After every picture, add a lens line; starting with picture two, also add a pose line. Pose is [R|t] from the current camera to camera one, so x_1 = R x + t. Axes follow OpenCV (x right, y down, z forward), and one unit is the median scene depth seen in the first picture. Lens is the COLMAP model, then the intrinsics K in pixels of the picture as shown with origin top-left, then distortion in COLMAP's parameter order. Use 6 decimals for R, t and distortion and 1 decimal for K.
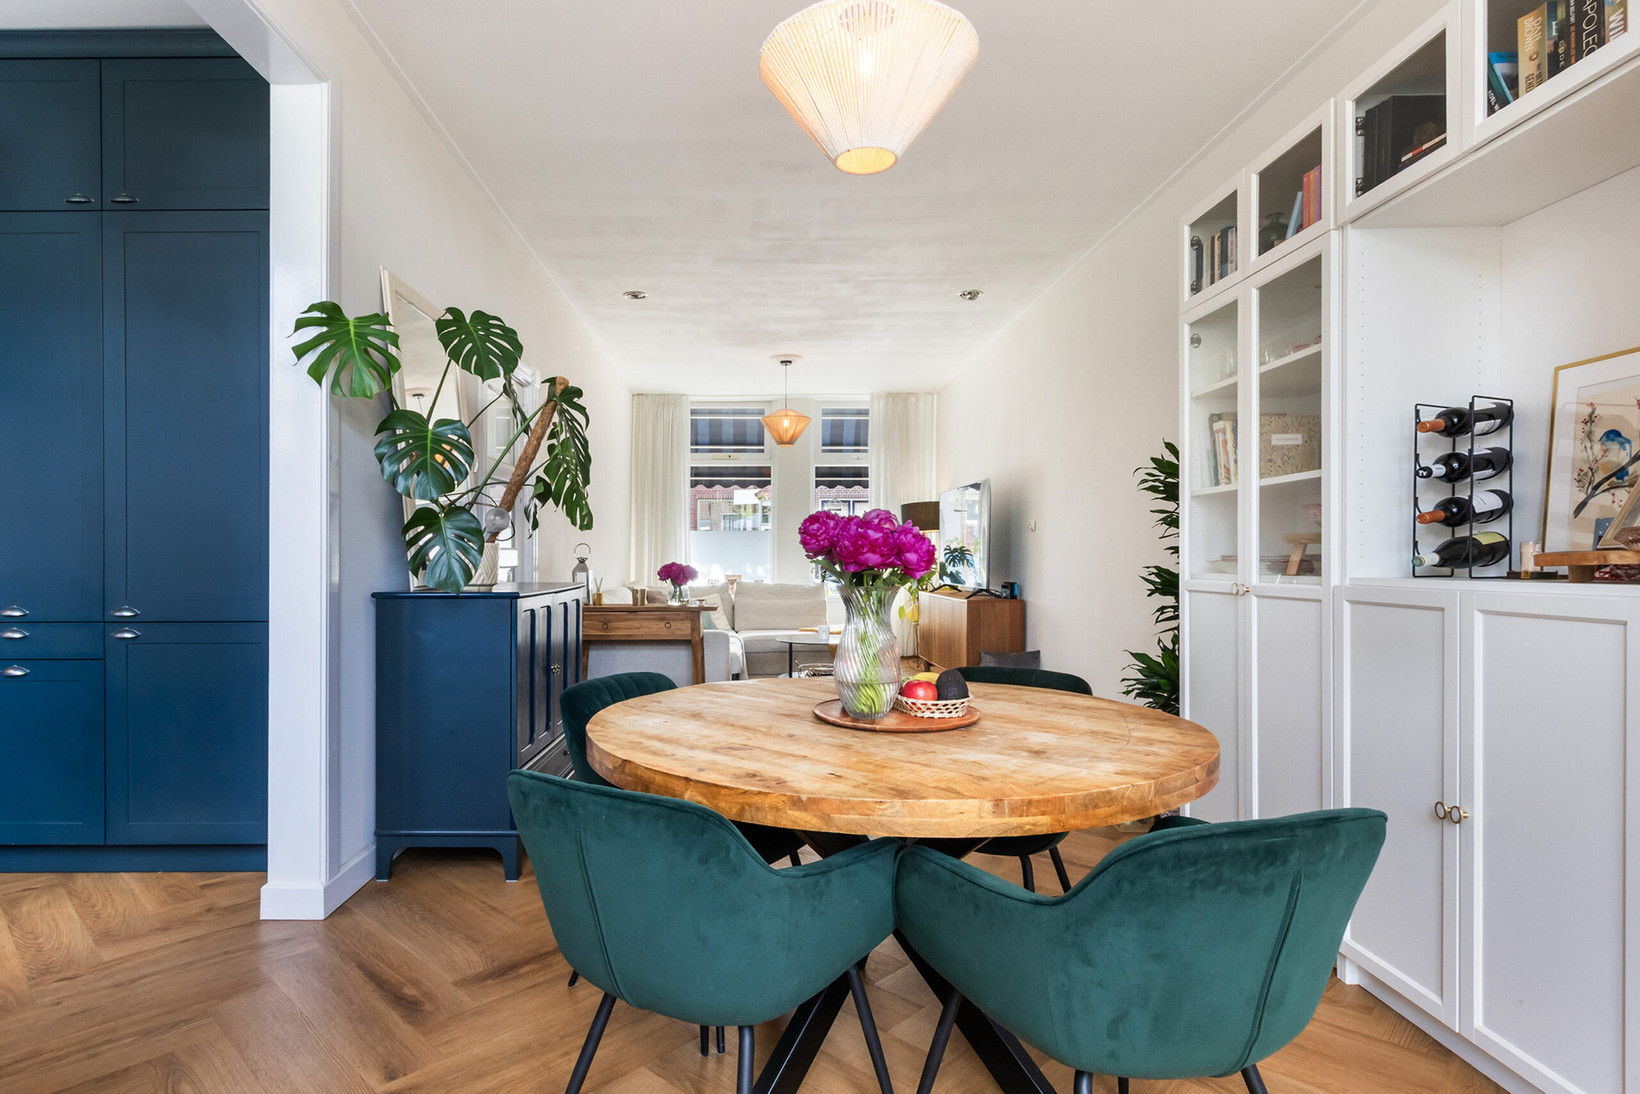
lens RADIAL K [[849.7, 0, 734.9], [0, 849.7, 558.0], [0, 0, 1]] dist [0.032377, 0.000899]
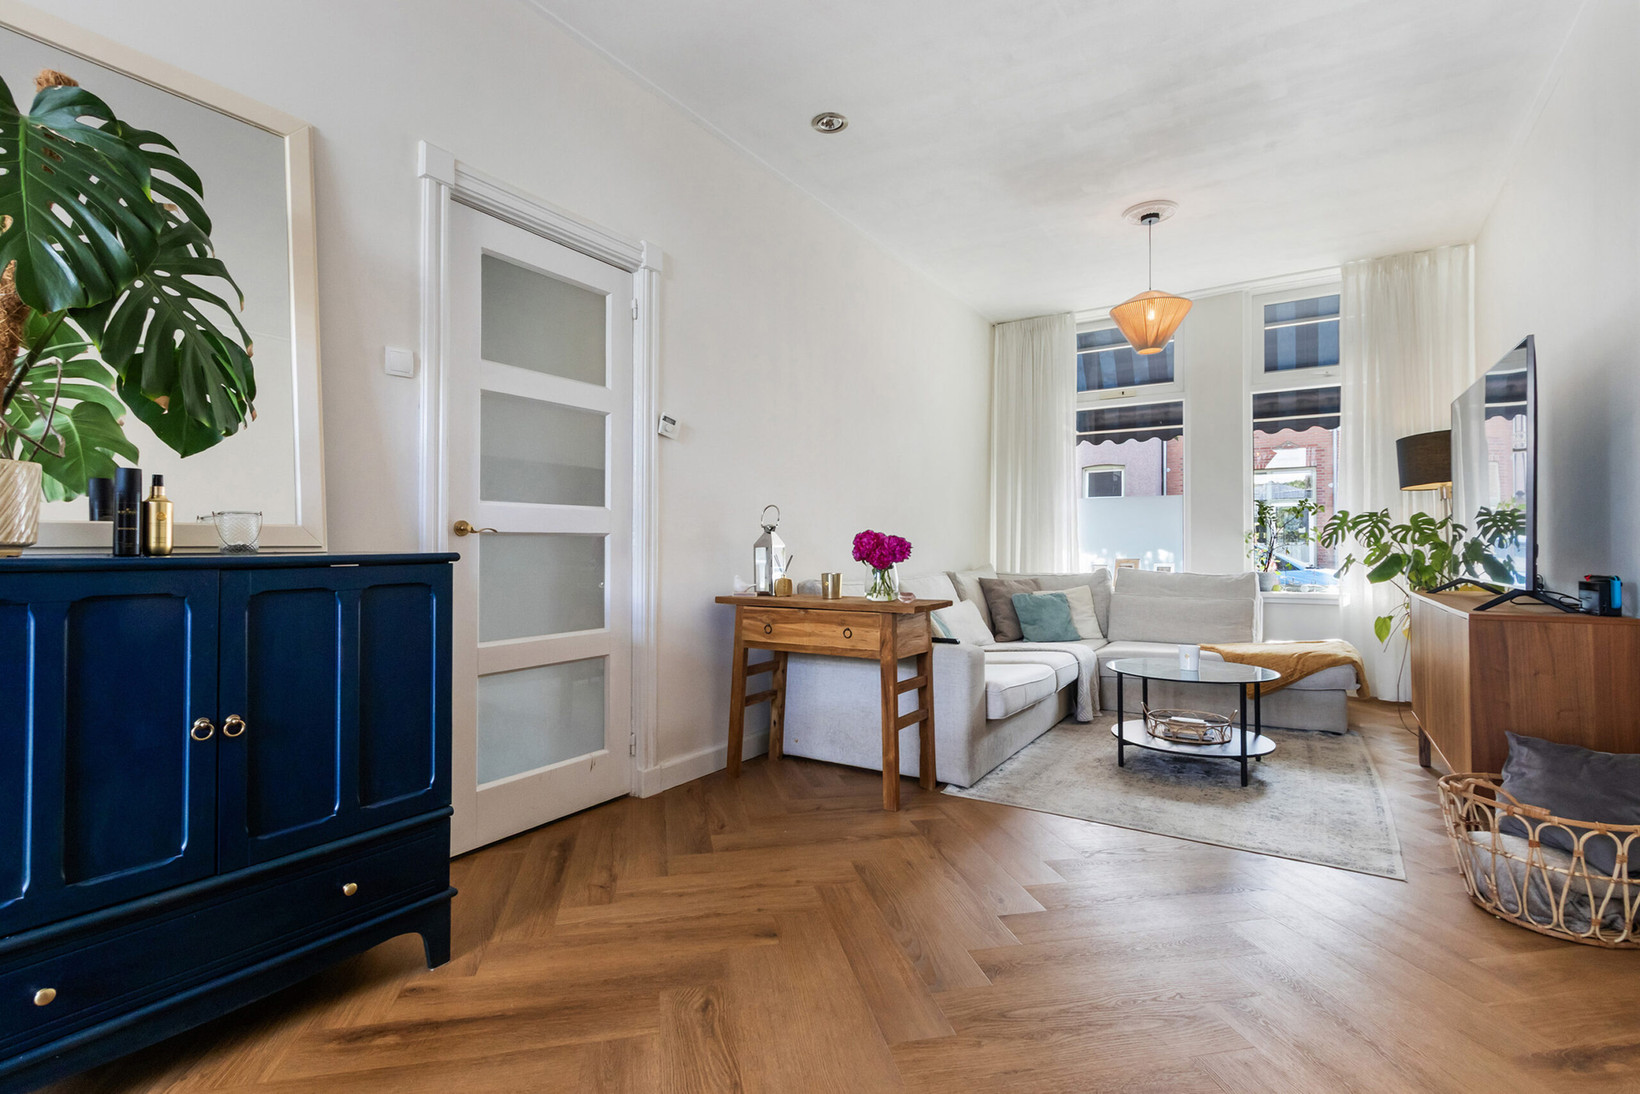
lens RADIAL K [[849.7, 0, 802.4], [0, 849.7, 538.1], [0, 0, 1]] dist [0.032377, 0.000899]
pose [[0.880696, 0.000182, -0.473682, 0.315909], [-0.004926, 0.999949, -0.008773, 0.027739], [0.473657, 0.010060, 0.880652, 0.765237]]
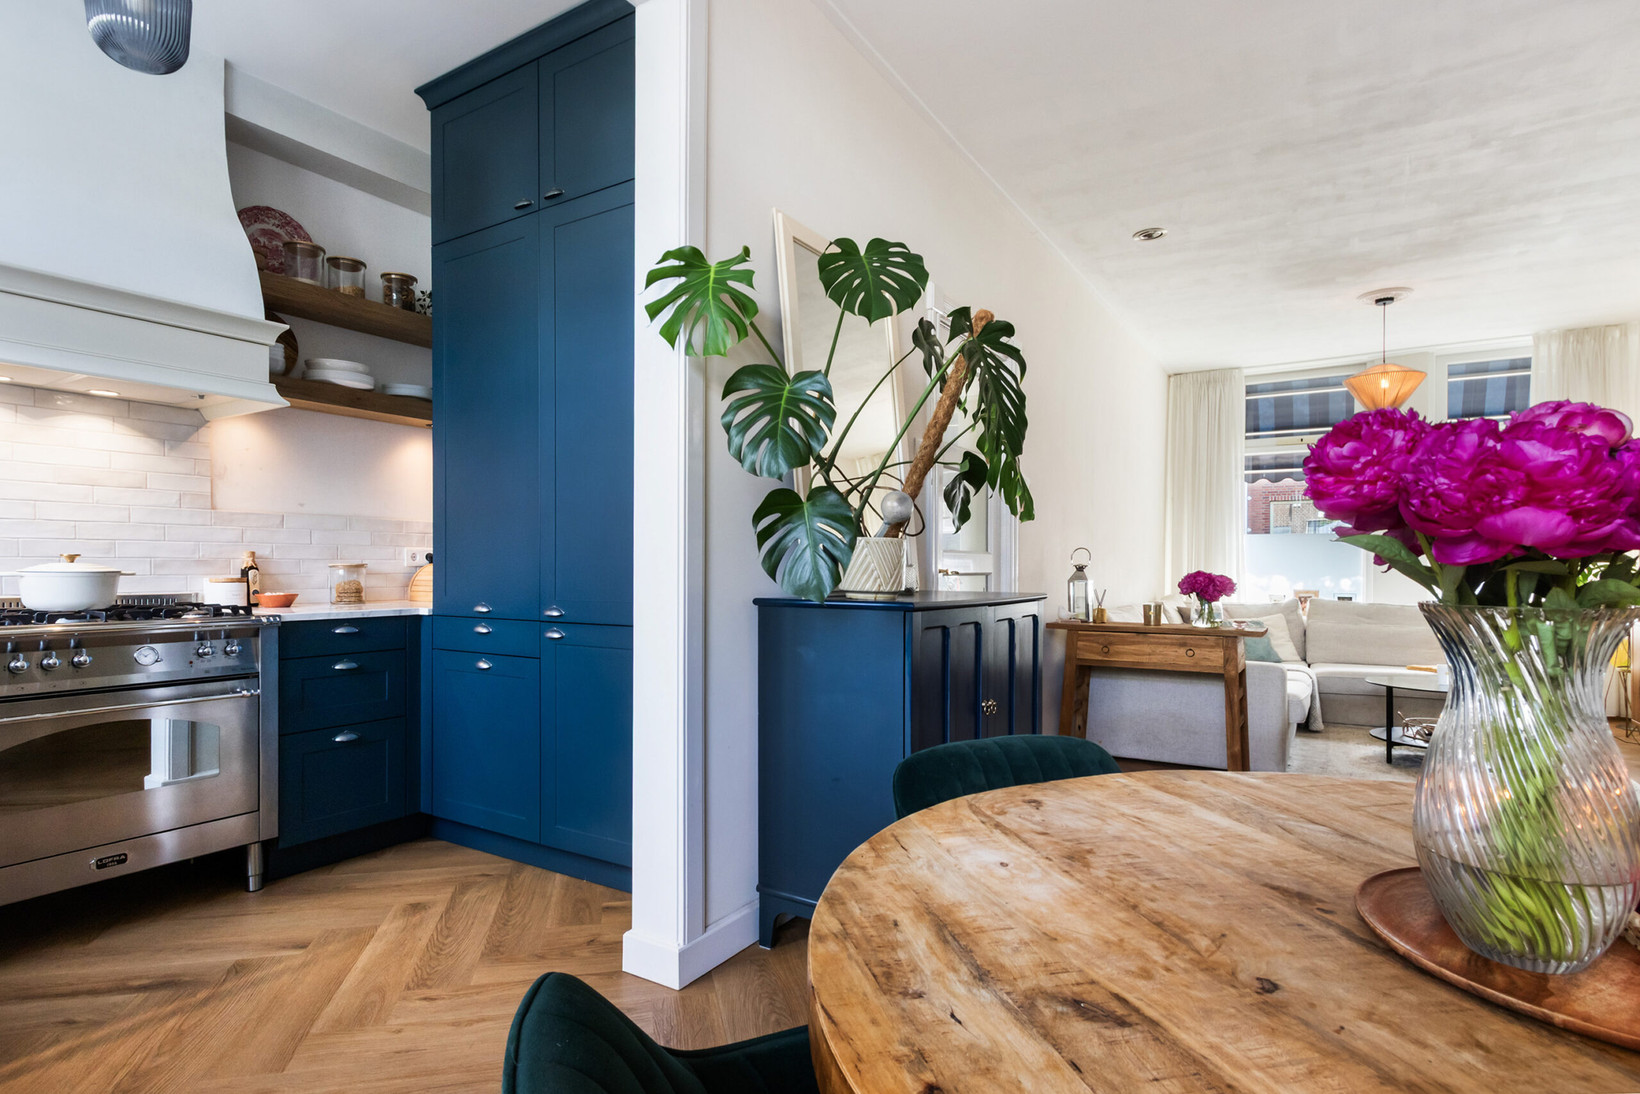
lens RADIAL K [[835.8, 0, 827.4], [0, 835.8, 563.9], [0, 0, 1]] dist [0.014139, -0.003996]
pose [[0.857912, 0.002635, -0.513791, 0.050126], [-0.007471, 0.999945, -0.007345, 0.011490], [0.513743, 0.010139, 0.857884, 0.310570]]
